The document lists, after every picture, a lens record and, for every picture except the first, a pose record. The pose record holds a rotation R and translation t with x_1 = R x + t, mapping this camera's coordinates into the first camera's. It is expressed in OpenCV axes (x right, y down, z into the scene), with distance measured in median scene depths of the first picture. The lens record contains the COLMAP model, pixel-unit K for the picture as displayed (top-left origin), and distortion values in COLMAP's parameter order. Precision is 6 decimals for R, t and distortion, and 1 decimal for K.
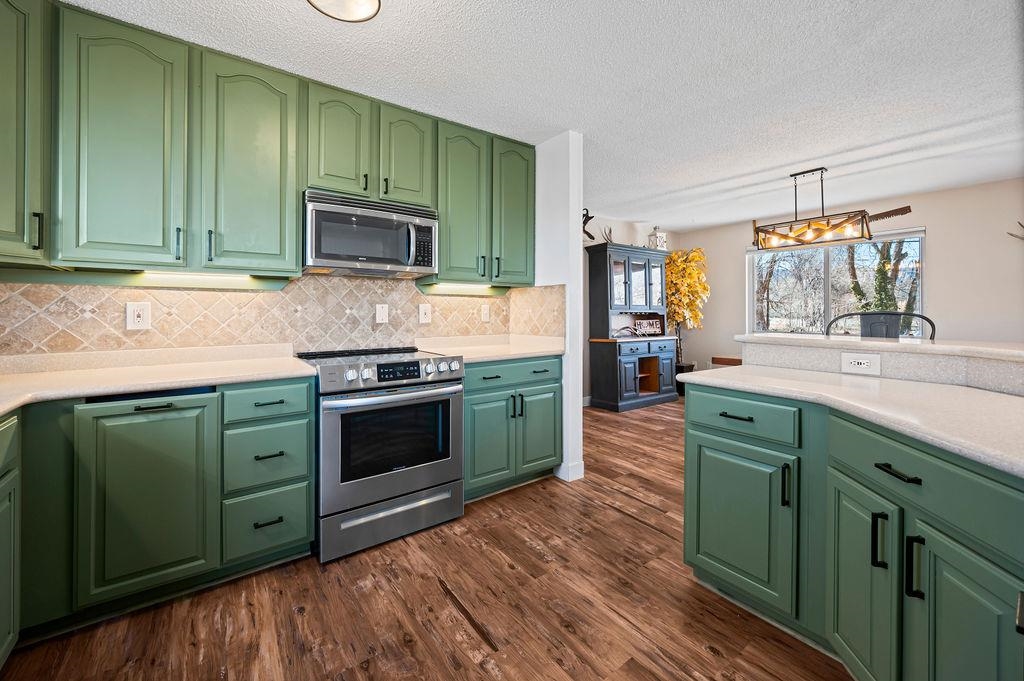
lens RADIAL K [[414.3, 0, 512.5], [0, 414.3, 309.1], [0, 0, 1]] dist [-0.001349, -0.000572]
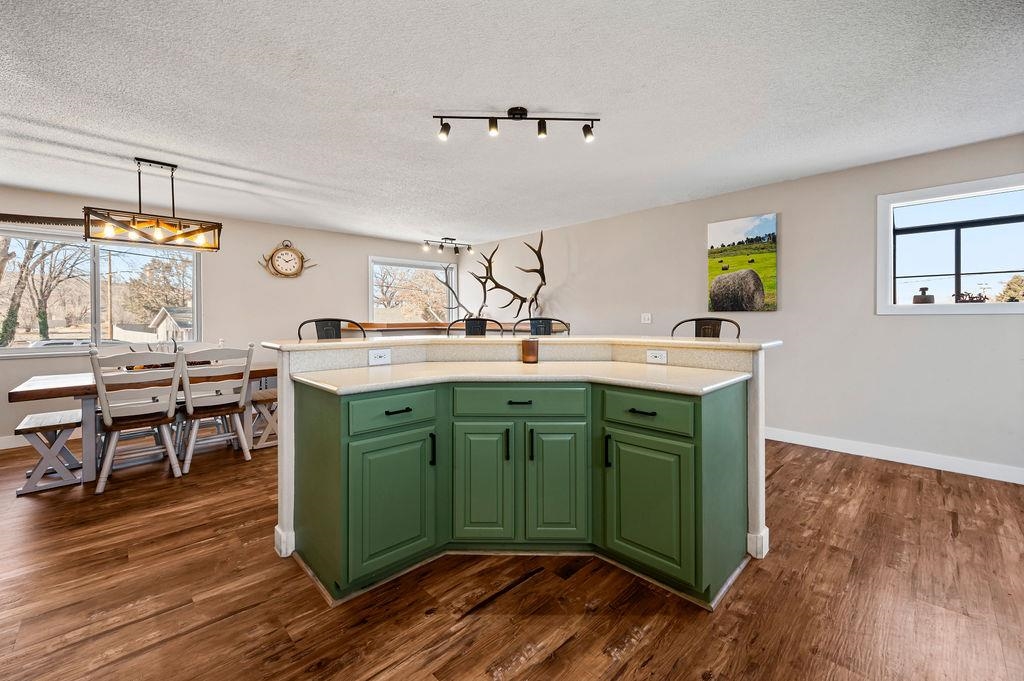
lens RADIAL K [[414.3, 0, 508.5], [0, 414.3, 317.6], [0, 0, 1]] dist [-0.001349, -0.000572]
pose [[-0.128300, 0.000236, 0.991735, -0.463898], [-0.002380, 0.999997, -0.000546, 0.001621], [-0.991733, -0.002430, -0.128299, 0.627539]]
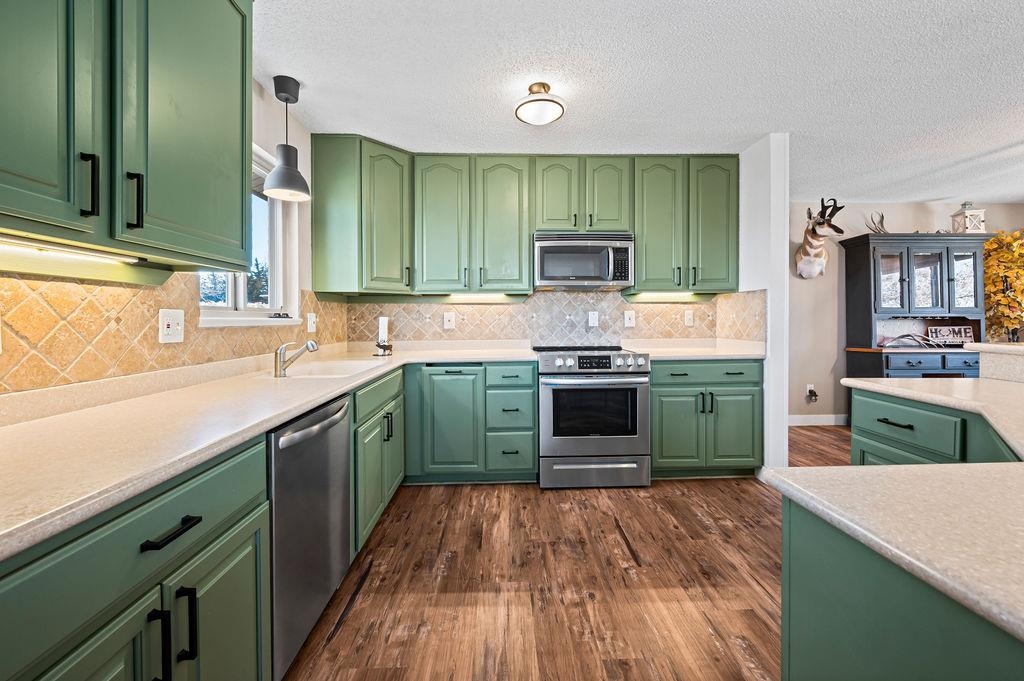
lens RADIAL K [[414.3, 0, 516.1], [0, 414.3, 319.4], [0, 0, 1]] dist [-0.001349, -0.000572]
pose [[0.823634, -0.002497, -0.567116, 0.267908], [0.008701, 0.999928, 0.008233, -0.000133], [0.567055, -0.011715, 0.823597, -0.228557]]
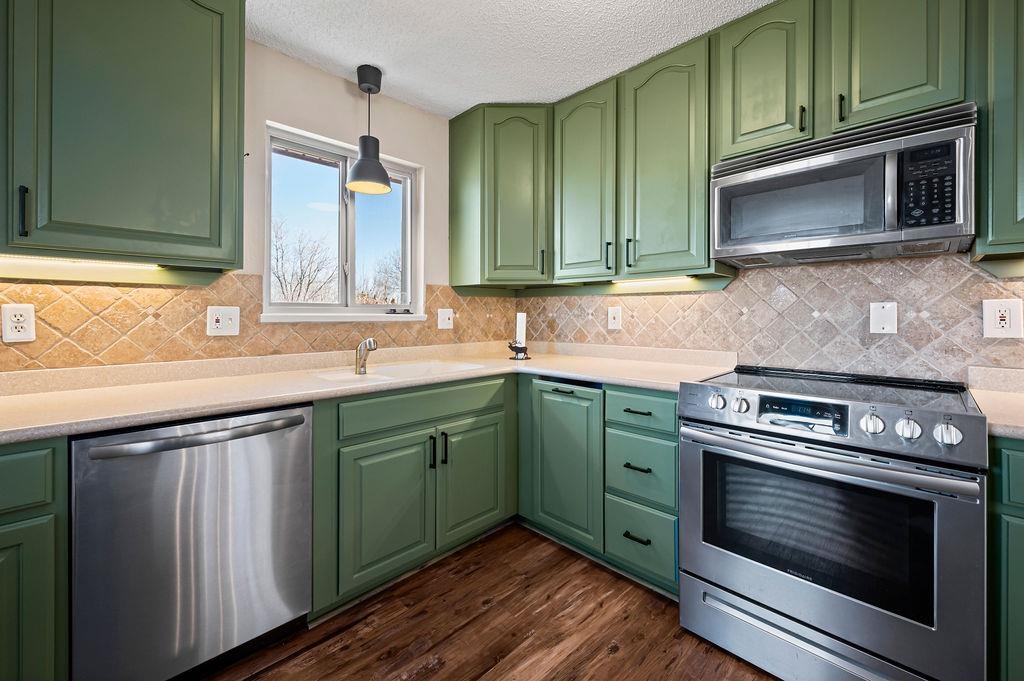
lens RADIAL K [[414.3, 0, 516.2], [0, 414.3, 314.3], [0, 0, 1]] dist [-0.001349, -0.000572]
pose [[0.140240, -0.000310, -0.990118, 0.258602], [0.006533, 0.999978, 0.000612, 0.002424], [0.990096, -0.006555, 0.140239, 0.504044]]
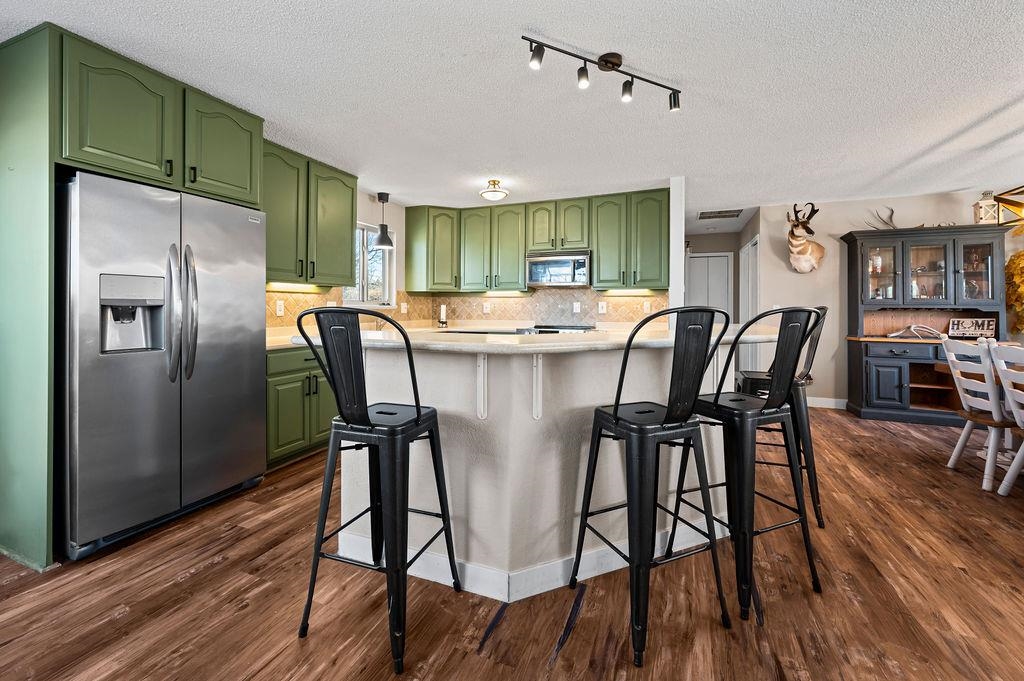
lens RADIAL K [[414.3, 0, 516.0], [0, 414.3, 302.3], [0, 0, 1]] dist [-0.001349, -0.000572]
pose [[0.530368, -0.007314, -0.847736, 1.412840], [0.002483, 0.999972, -0.007074, 0.000502], [0.847764, 0.001647, 0.530371, -0.260430]]
